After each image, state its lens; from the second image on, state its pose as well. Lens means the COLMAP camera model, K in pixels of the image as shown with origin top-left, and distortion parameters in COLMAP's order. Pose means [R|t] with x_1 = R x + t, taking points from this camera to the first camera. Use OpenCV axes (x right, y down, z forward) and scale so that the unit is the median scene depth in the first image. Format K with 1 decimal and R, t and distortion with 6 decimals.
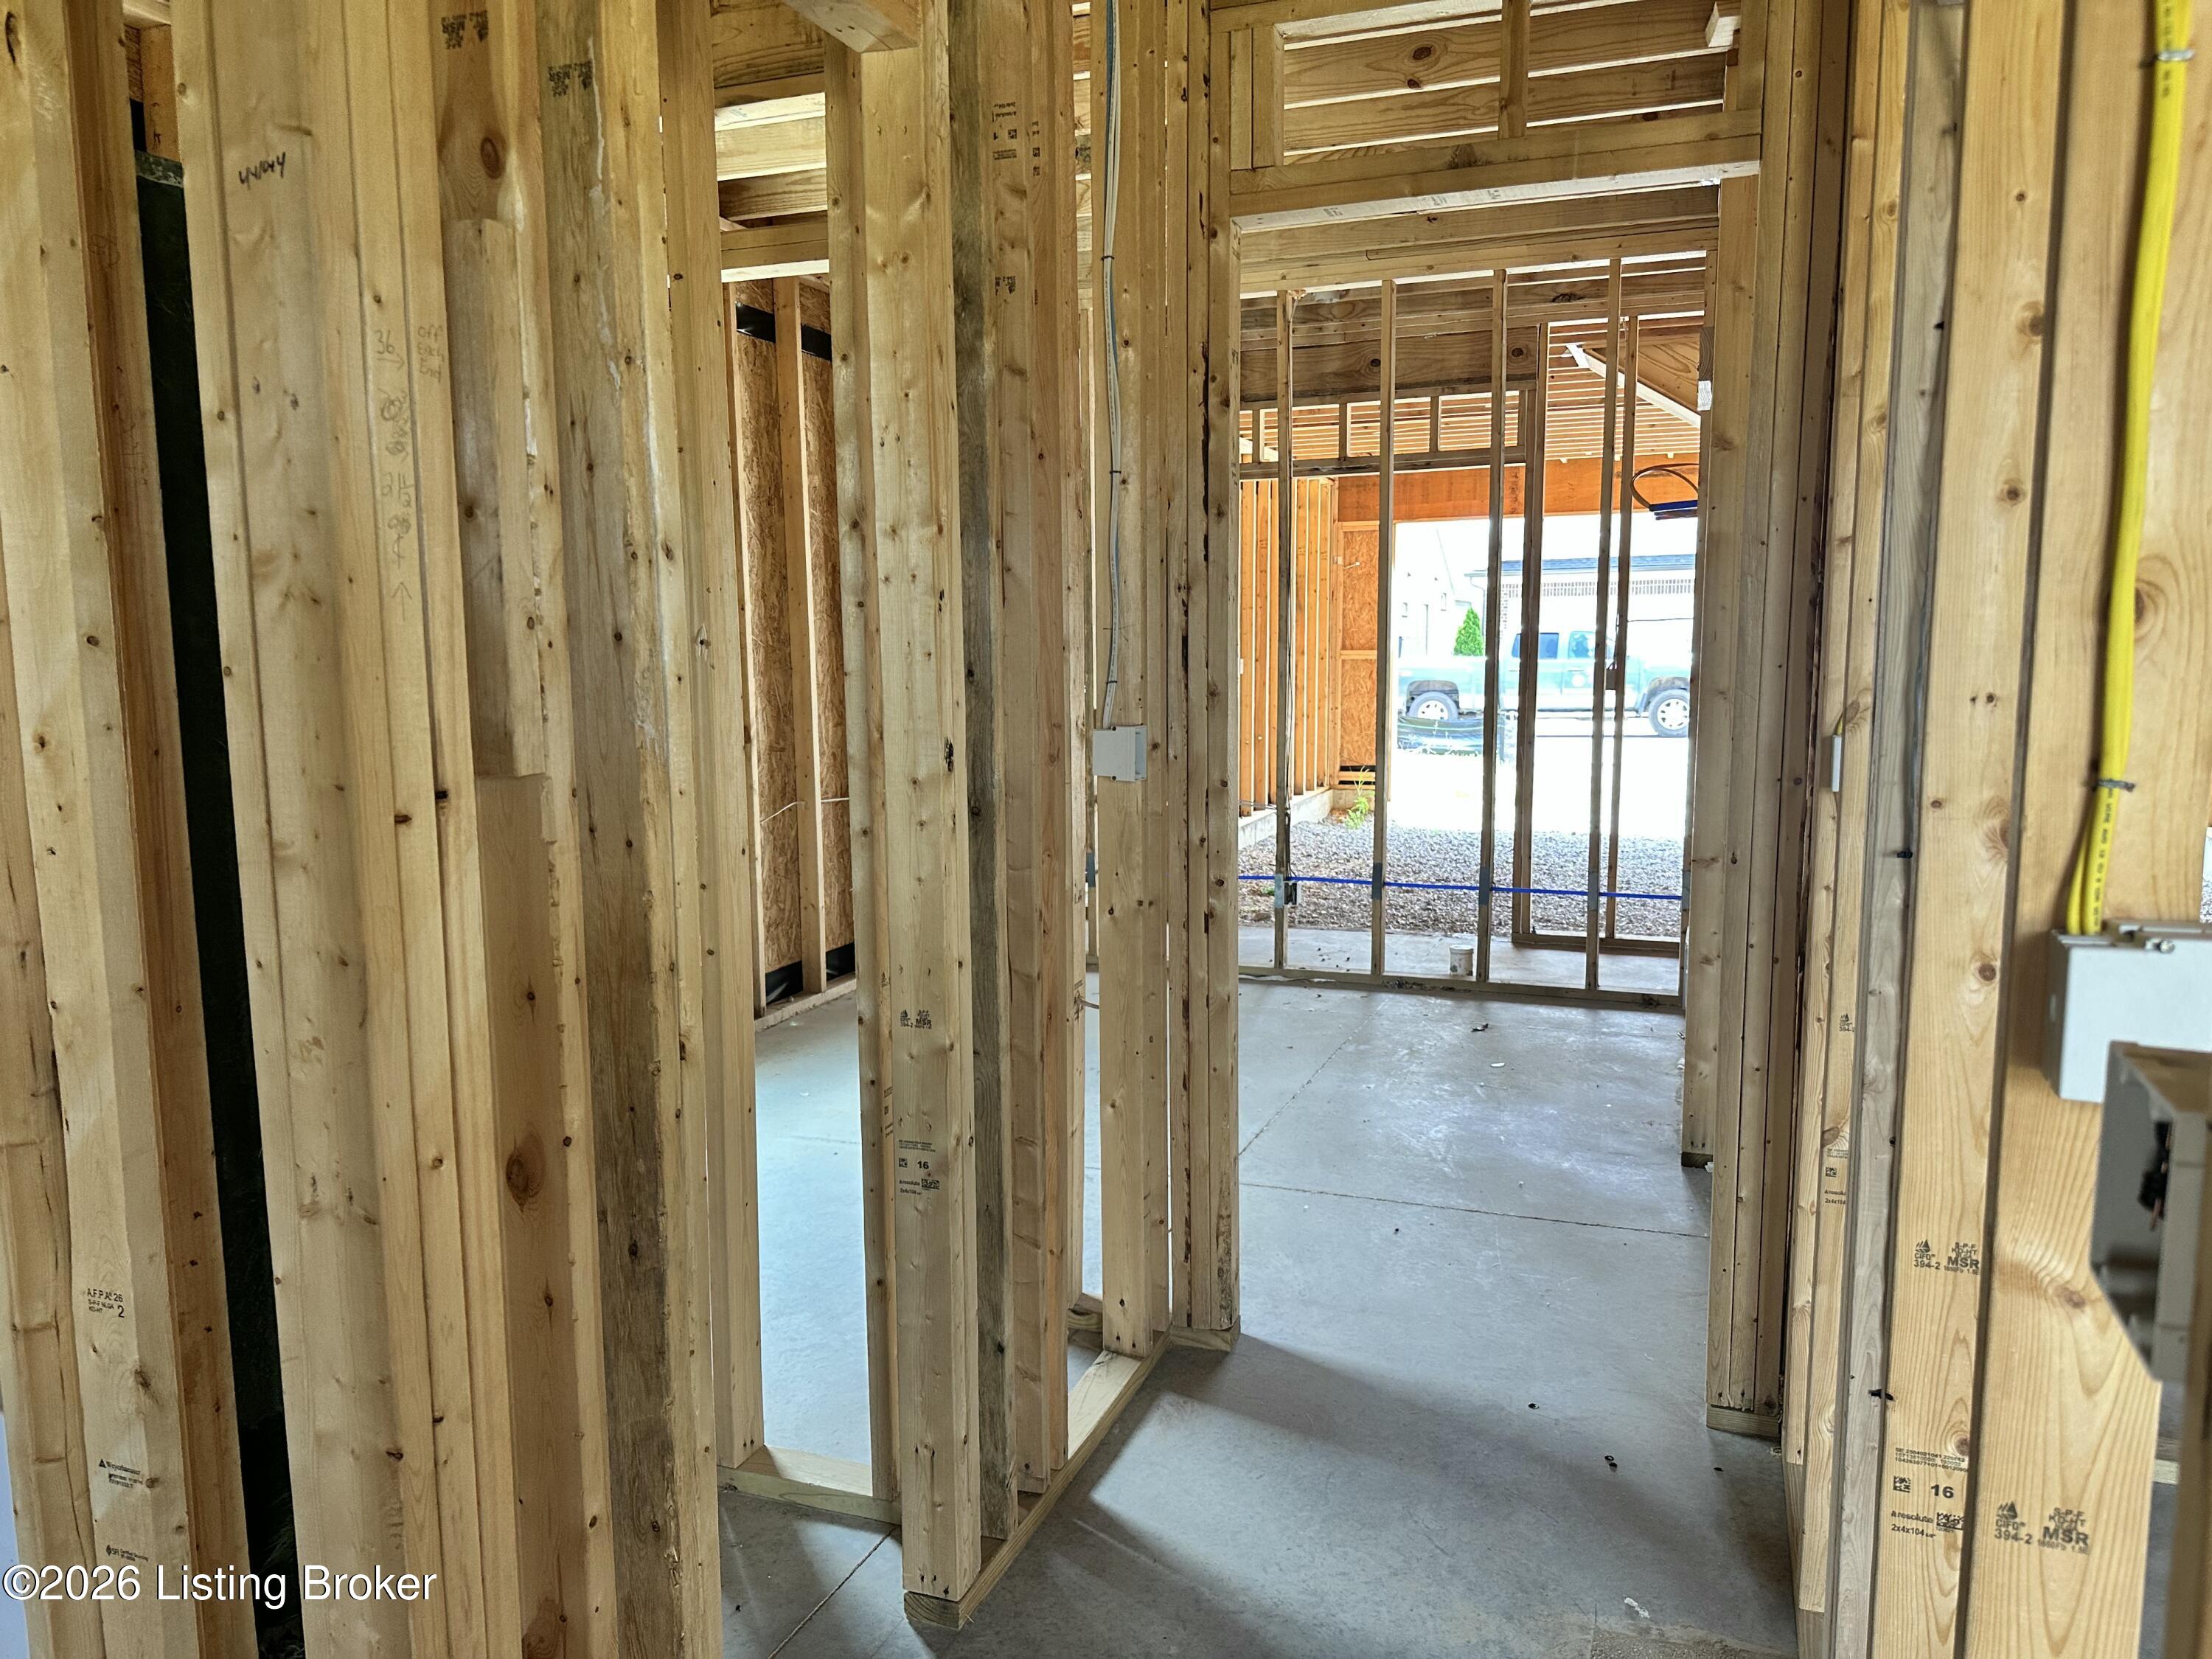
lens RADIAL K [[1549.8, 0, 1116.9], [0, 1549.8, 844.5], [0, 0, 1]] dist [0.039256, -0.046140]
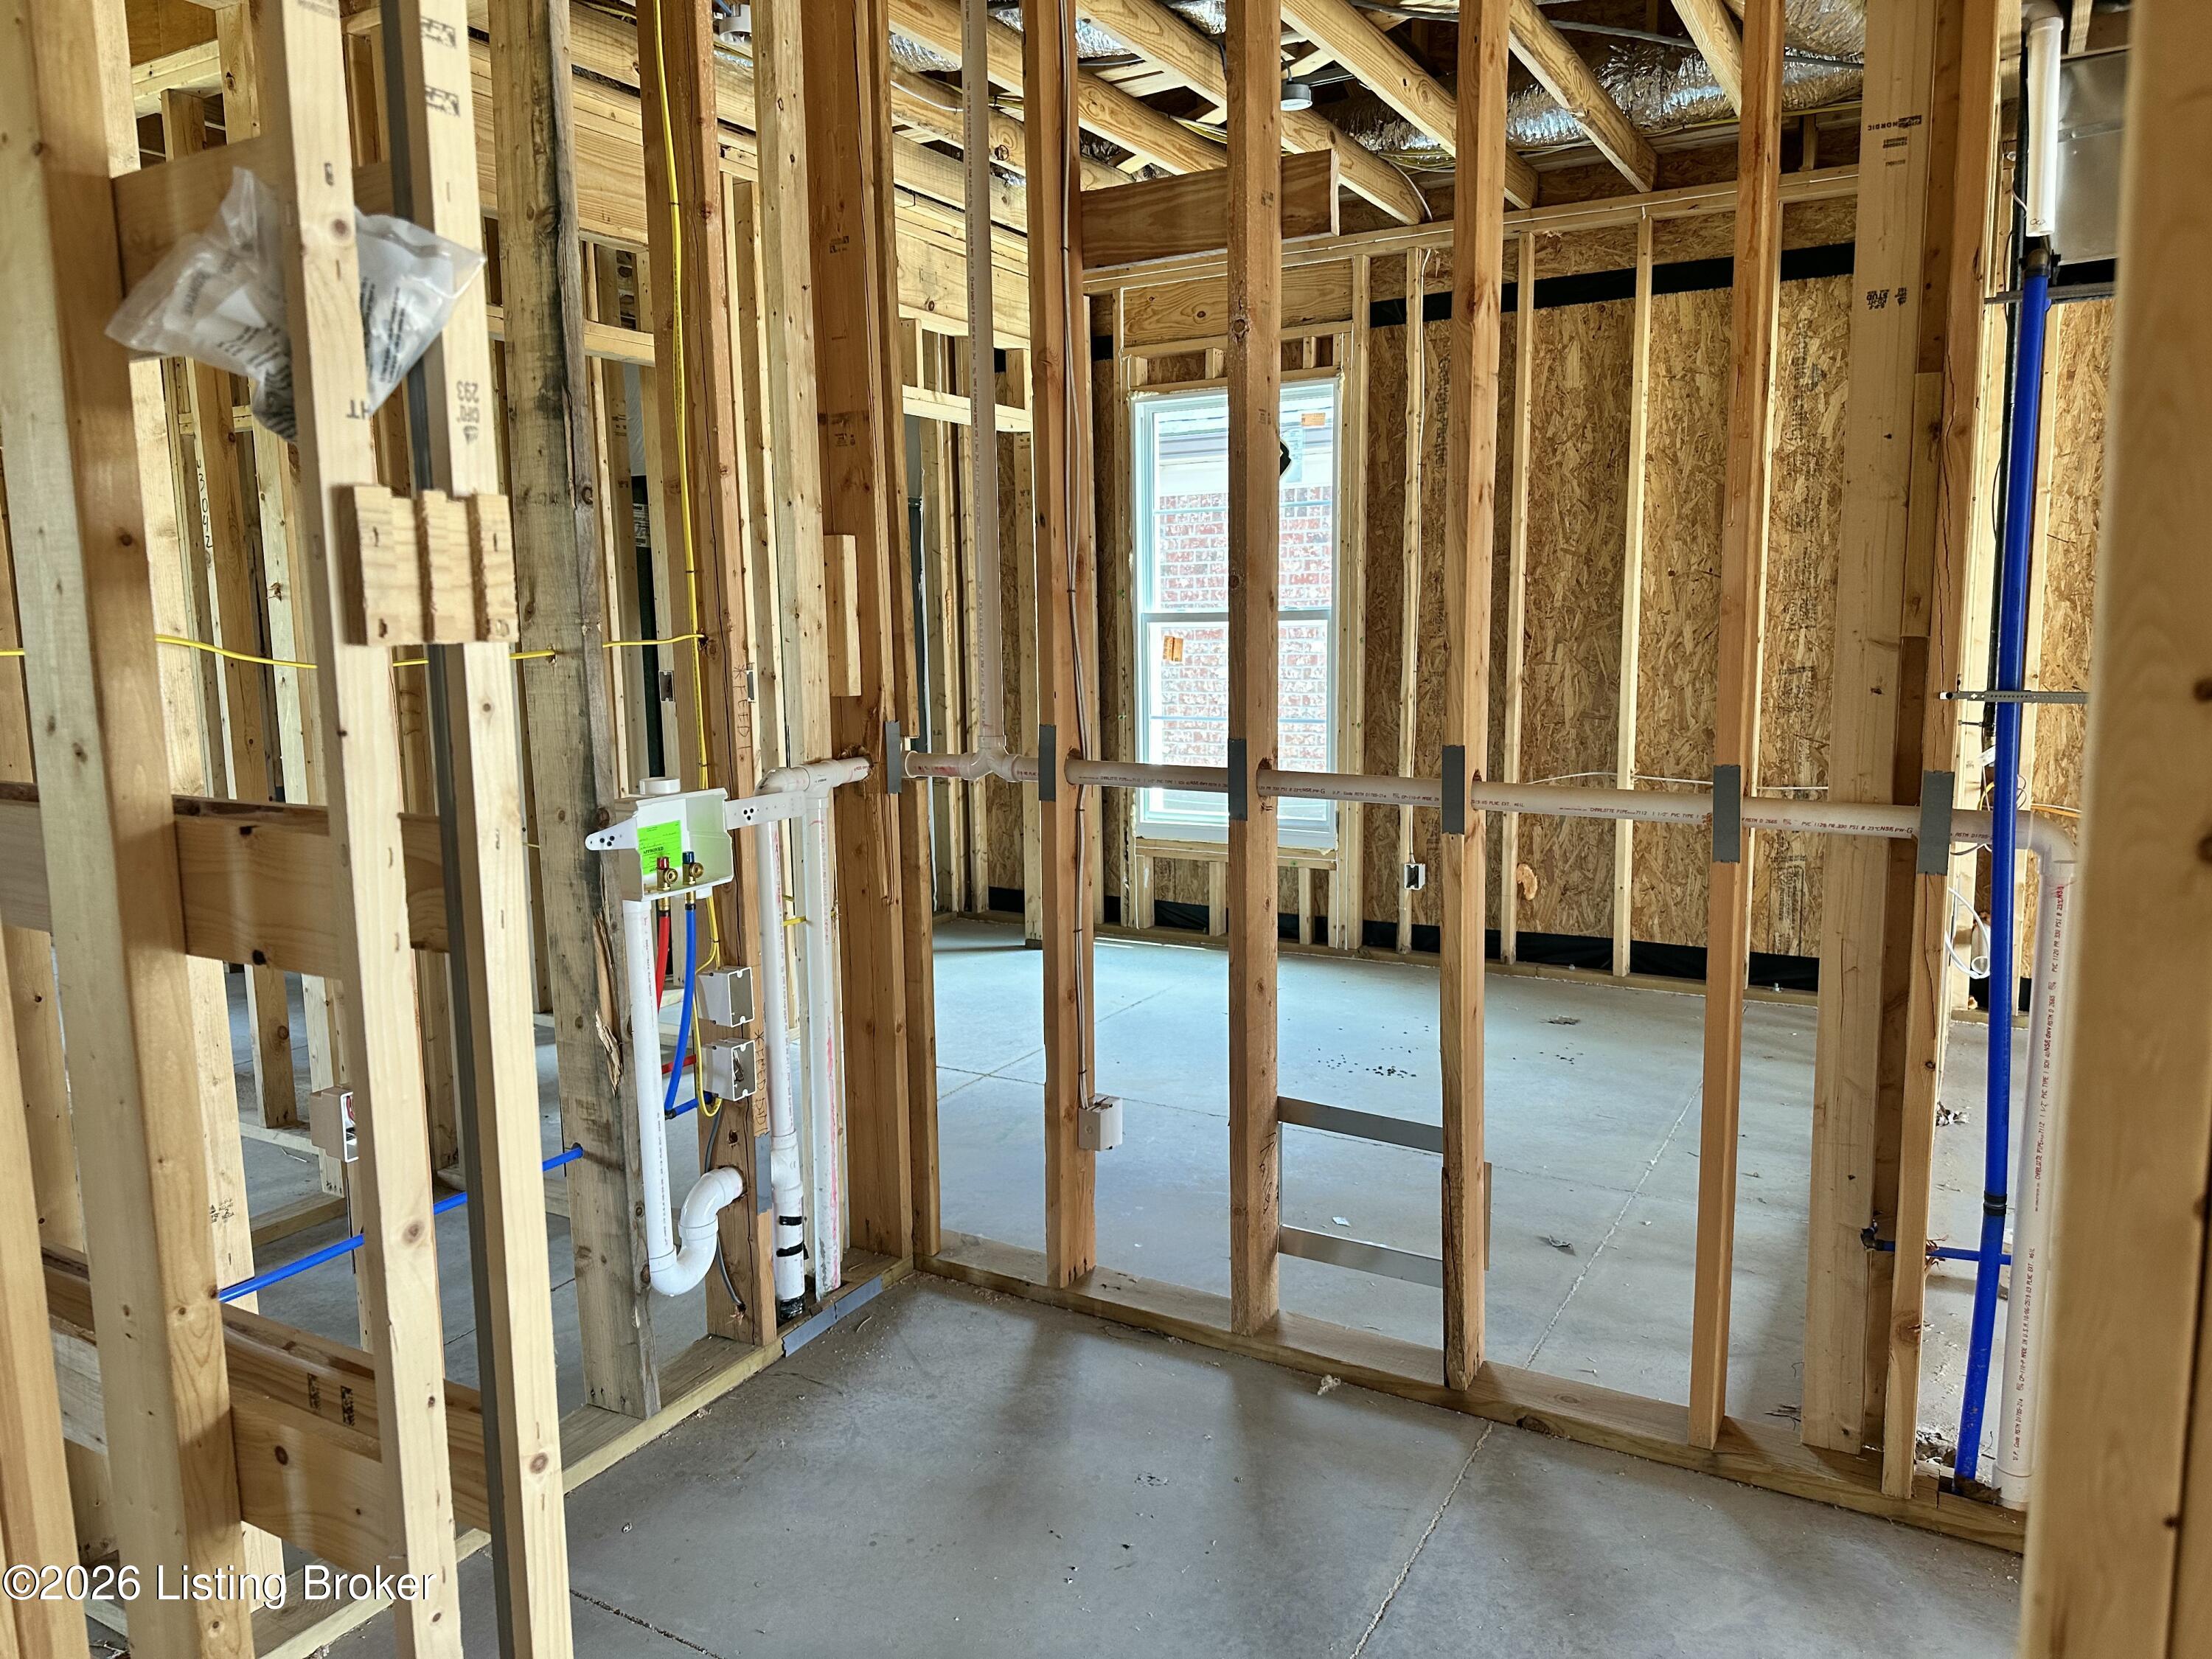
lens RADIAL K [[1549.8, 0, 1109.2], [0, 1549.8, 839.4], [0, 0, 1]] dist [0.039256, -0.046140]
pose [[-0.173281, 0.149417, -0.973472, 3.194056], [-0.109985, 0.979306, 0.169890, -0.465674], [0.978712, 0.136507, -0.153261, 3.369245]]
